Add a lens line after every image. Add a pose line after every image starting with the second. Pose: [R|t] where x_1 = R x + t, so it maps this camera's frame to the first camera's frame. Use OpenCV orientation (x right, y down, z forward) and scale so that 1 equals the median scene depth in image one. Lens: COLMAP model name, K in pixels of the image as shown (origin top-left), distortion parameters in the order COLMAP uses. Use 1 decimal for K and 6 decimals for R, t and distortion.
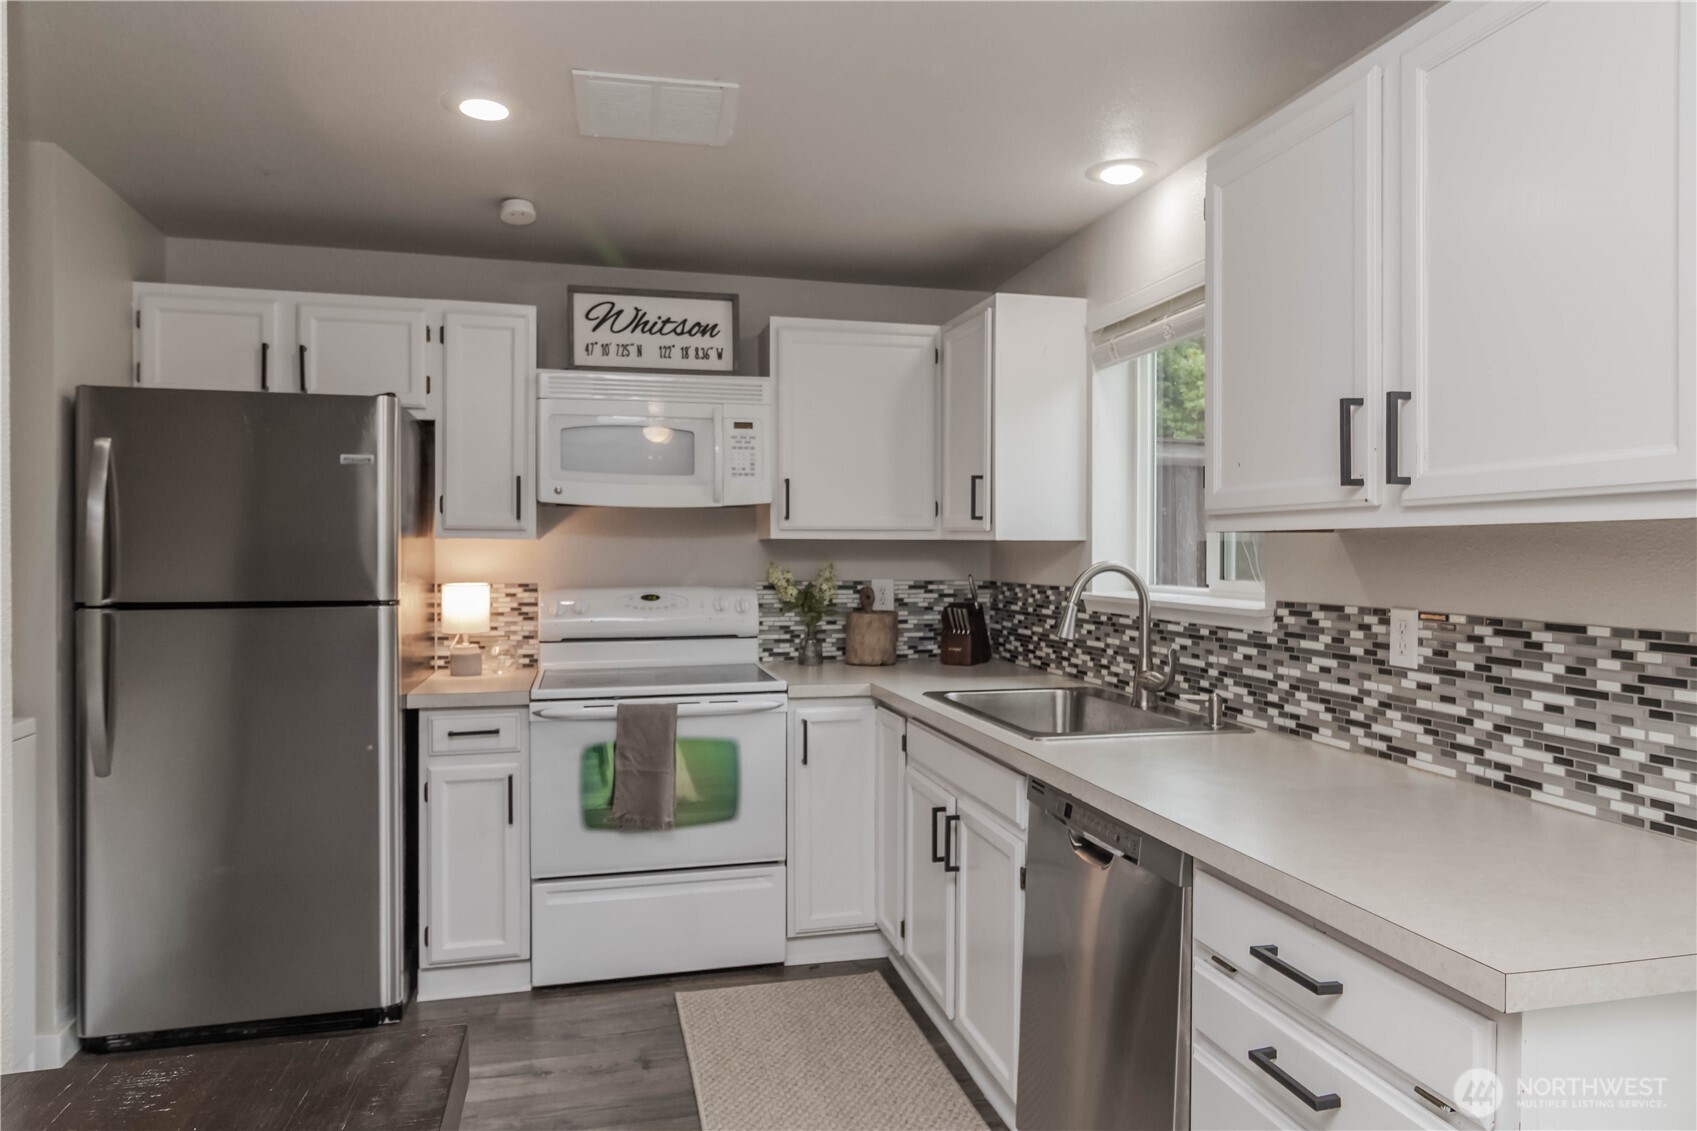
lens RADIAL K [[1083.3, 0, 872.9], [0, 1083.3, 559.7], [0, 0, 1]] dist [0.009751, -0.011649]
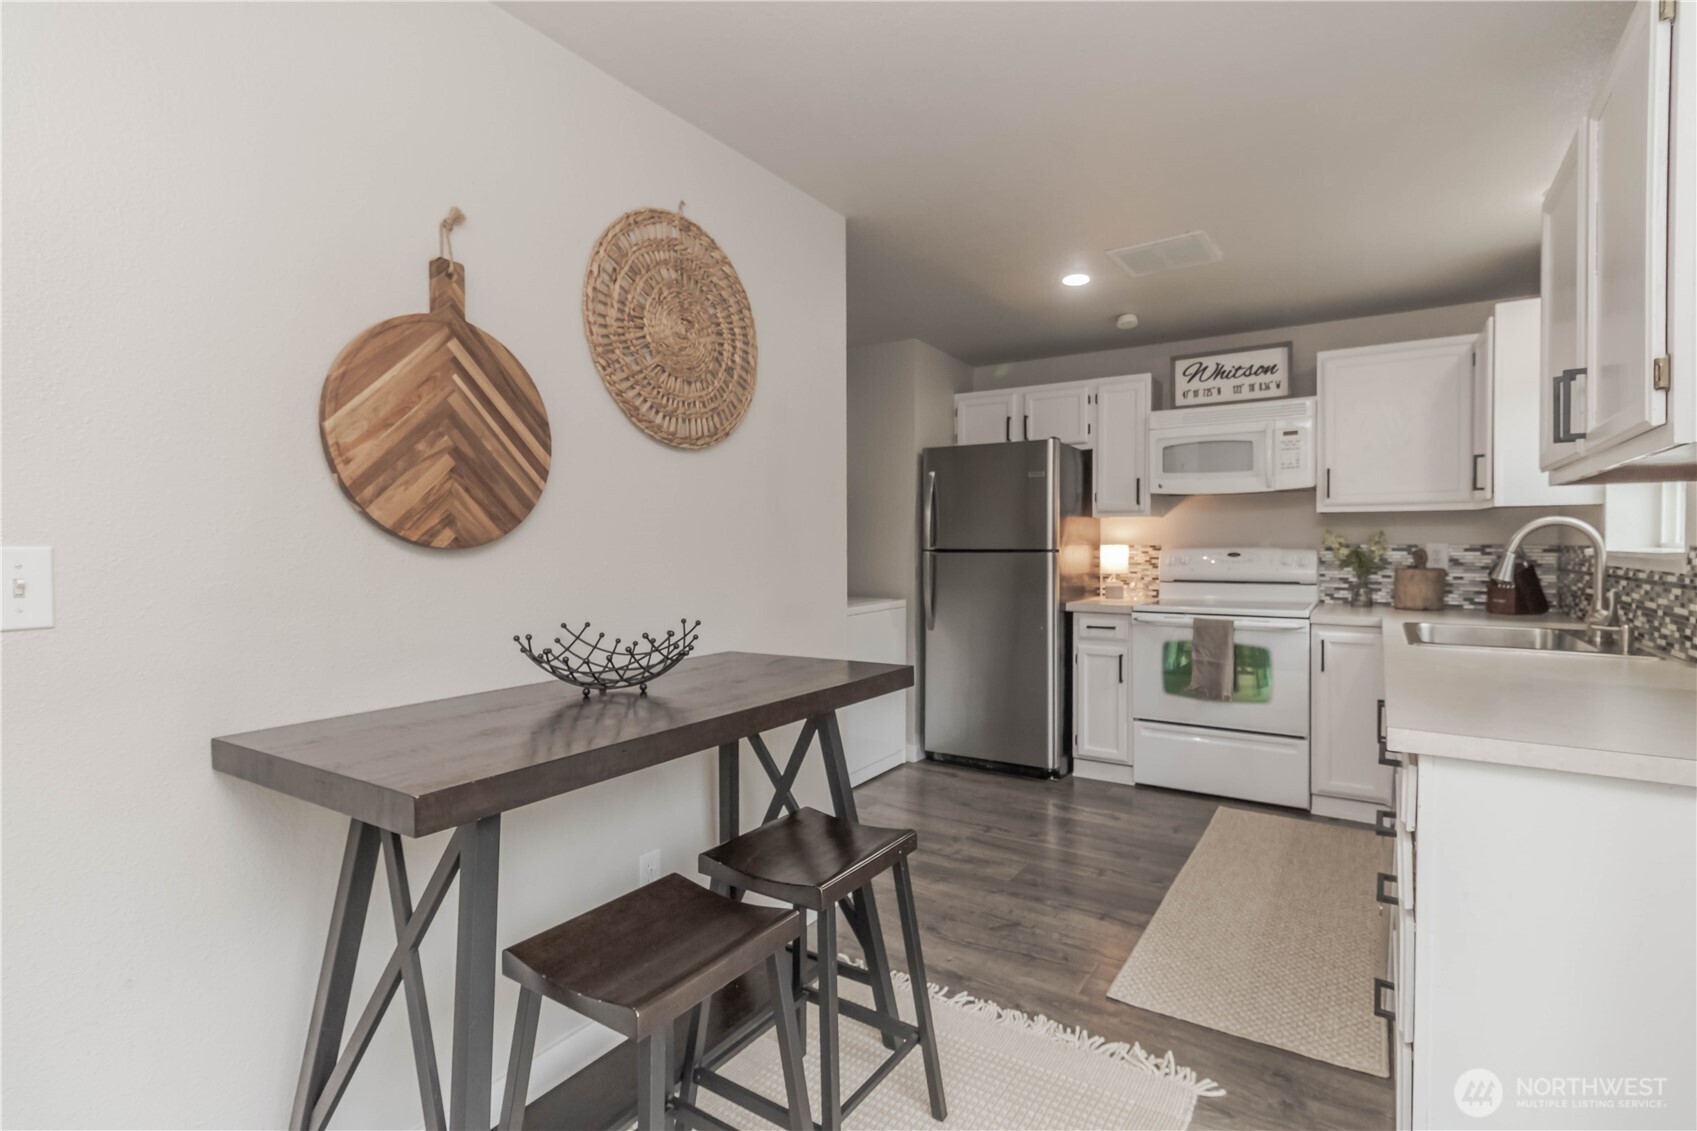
lens RADIAL K [[809.2, 0, 856.4], [0, 809.2, 554.2], [0, 0, 1]] dist [0.011534, -0.000959]
pose [[0.674271, 0.007919, -0.738441, 0.305949], [-0.004748, 0.999968, 0.006388, 0.033751], [0.738469, -0.000801, 0.674287, -0.154385]]
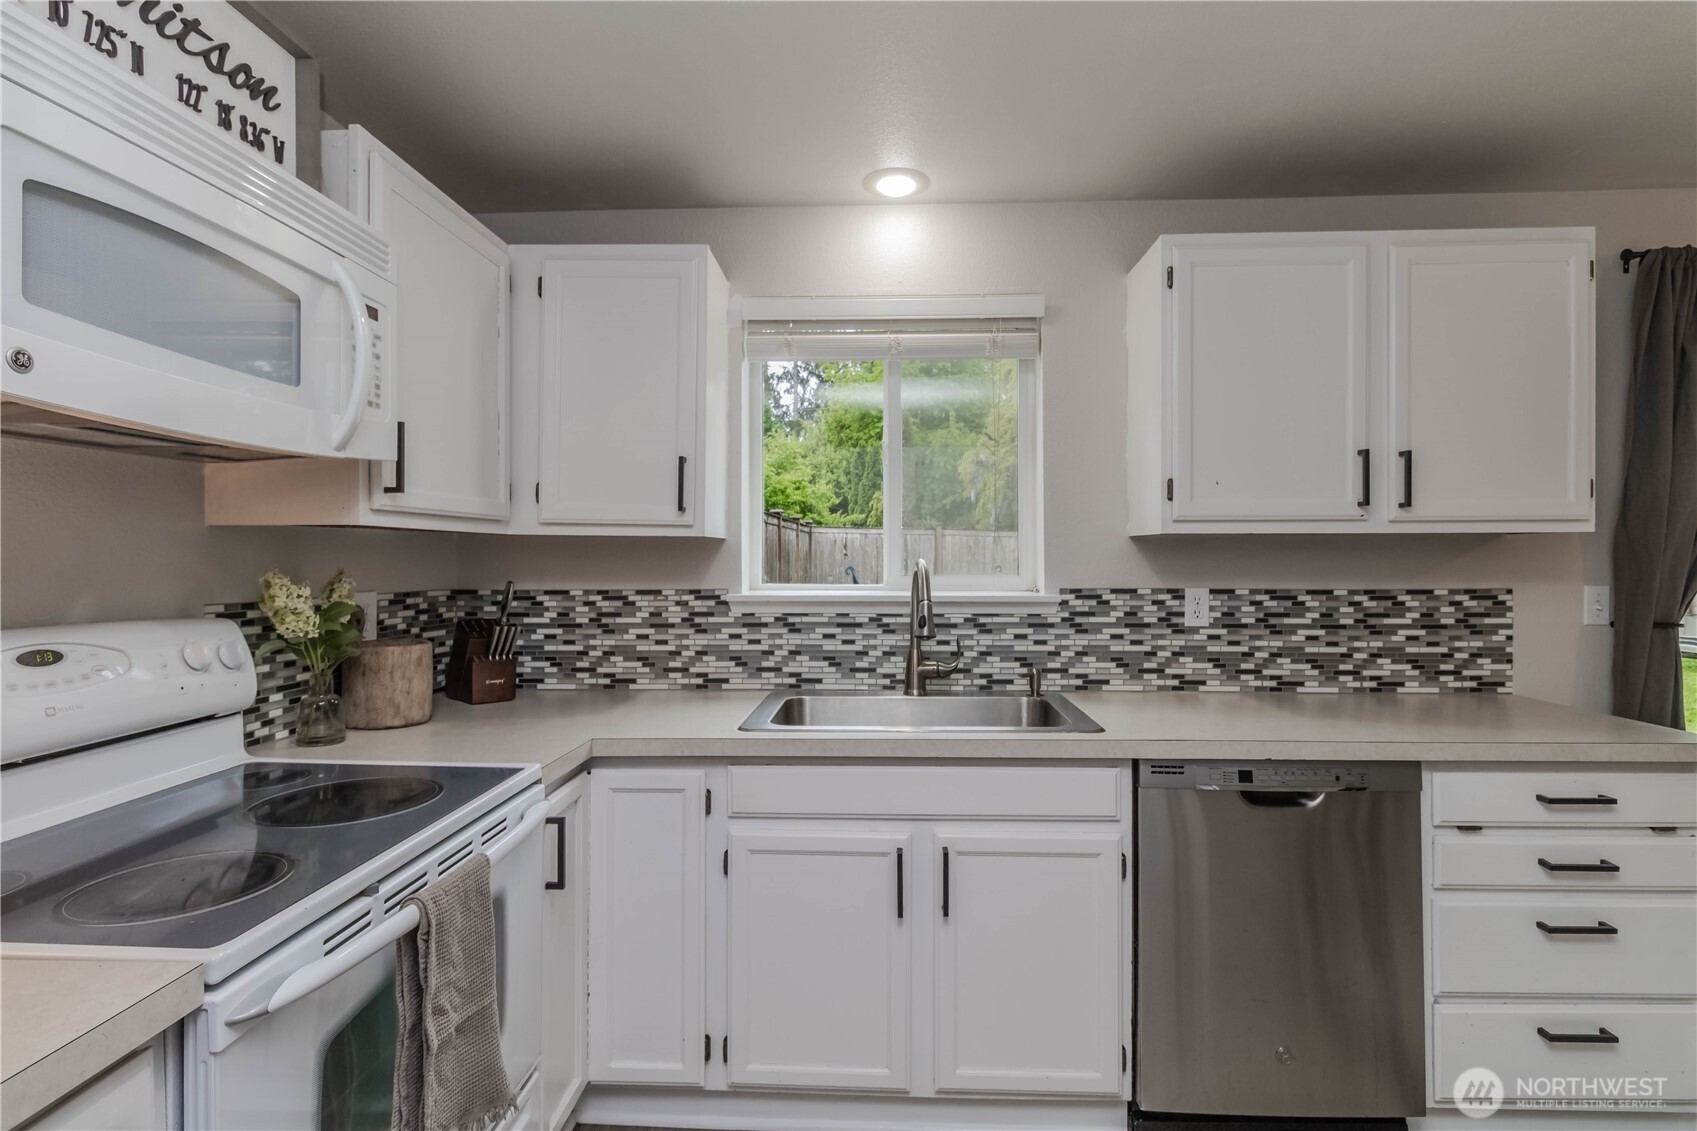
lens RADIAL K [[844.9, 0, 850.4], [0, 844.9, 560.4], [0, 0, 1]] dist [0.003782, -0.002135]
pose [[0.288529, -0.003847, 0.957463, -0.481652], [0.009534, 0.999954, 0.001145, 0.000881], [-0.957424, 0.008798, 0.288553, 0.698594]]
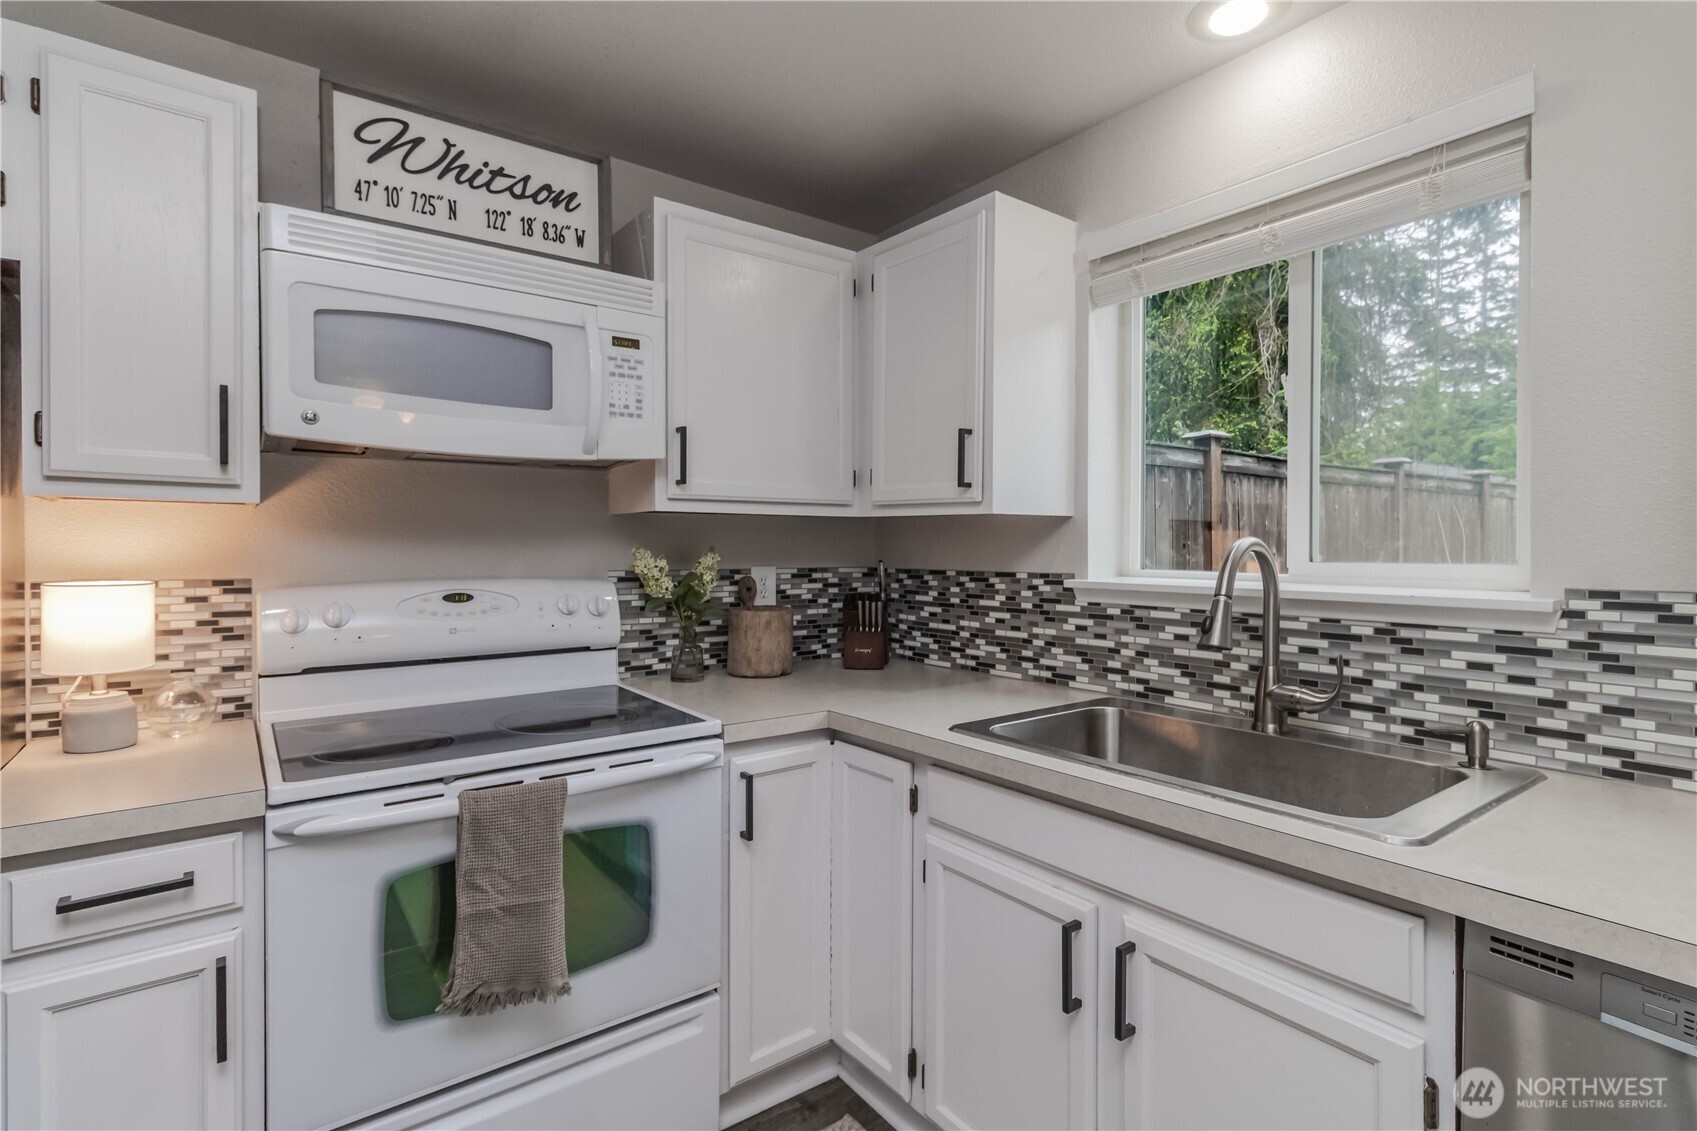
lens RADIAL K [[809.2, 0, 859.5], [0, 809.2, 554.1], [0, 0, 1]] dist [0.011534, -0.000959]
pose [[0.920149, -0.003525, 0.391553, -0.197562], [0.003088, 0.999994, 0.001746, 0.009259], [-0.391557, -0.000398, 0.920154, 0.505805]]
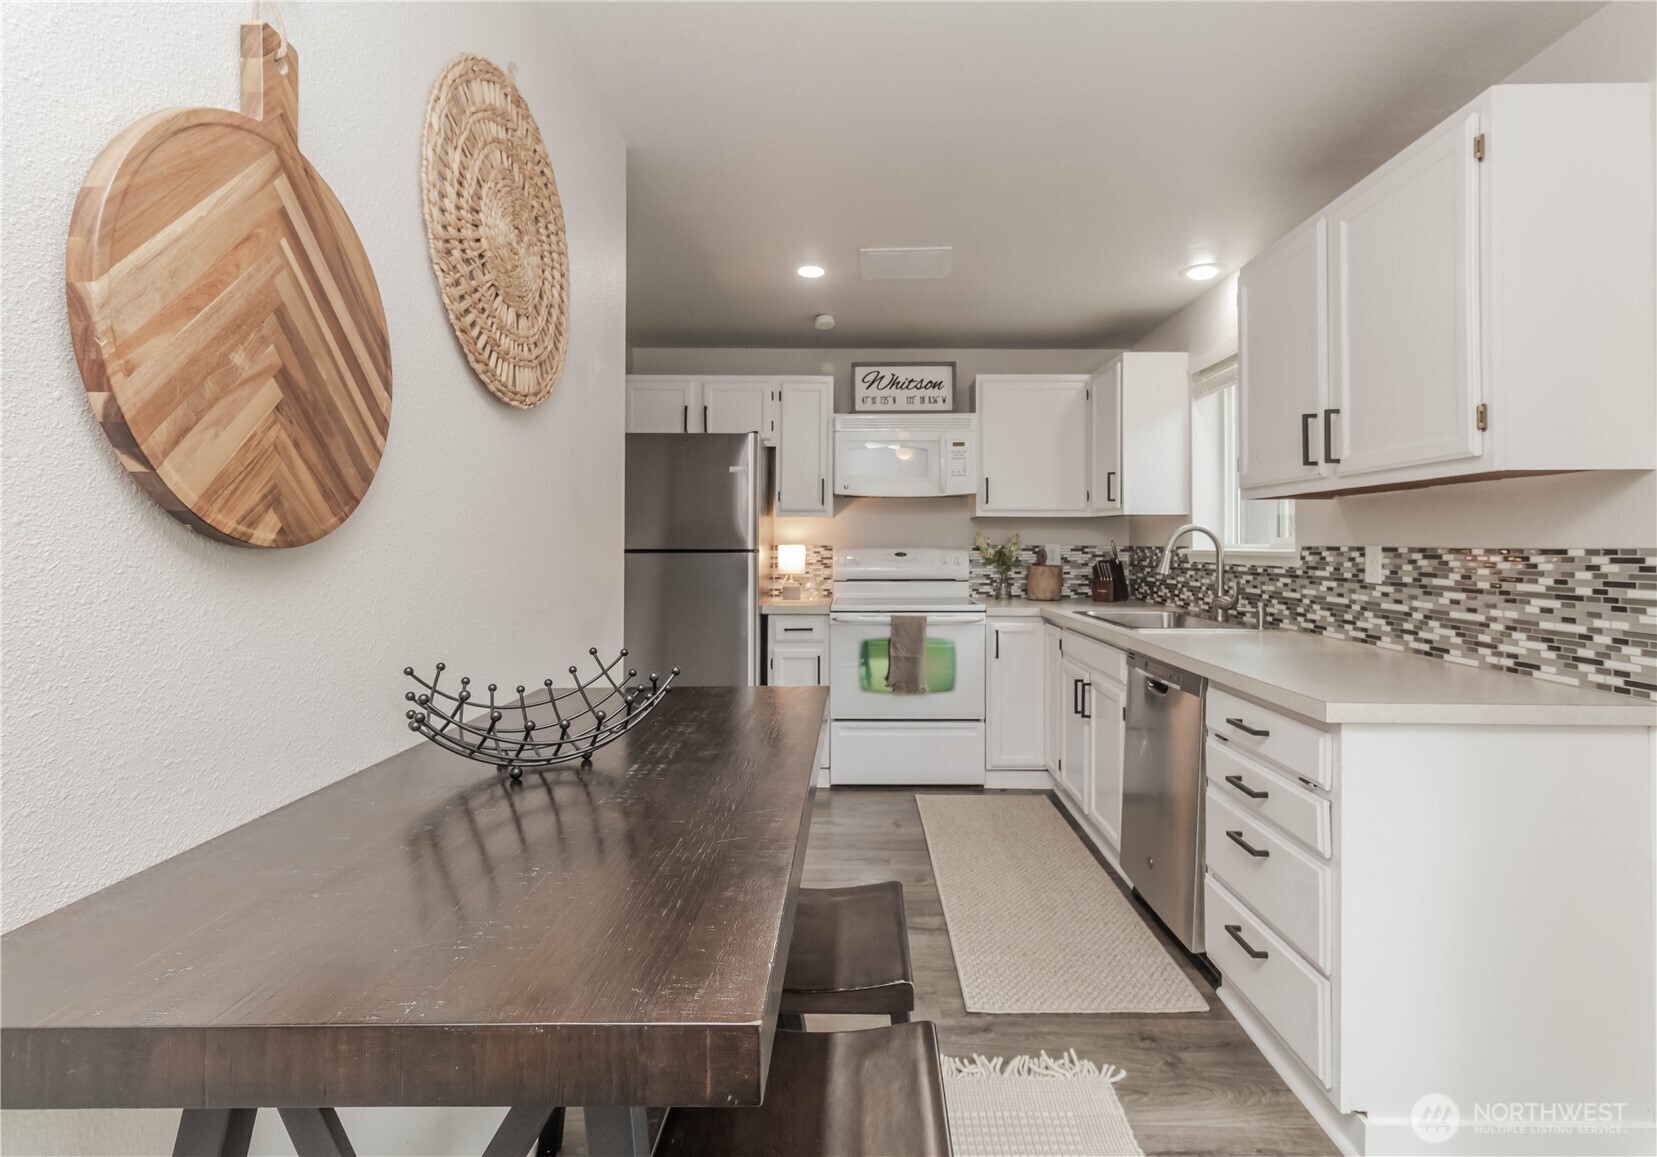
lens RADIAL K [[830.1, 0, 850.2], [0, 830.1, 529.5], [0, 0, 1]] dist [0.002010, 0.000760]
pose [[0.965782, -0.002916, -0.259340, 0.044250], [-0.003993, 0.999651, -0.026110, 0.034943], [0.259326, 0.026252, 0.965433, -0.221157]]
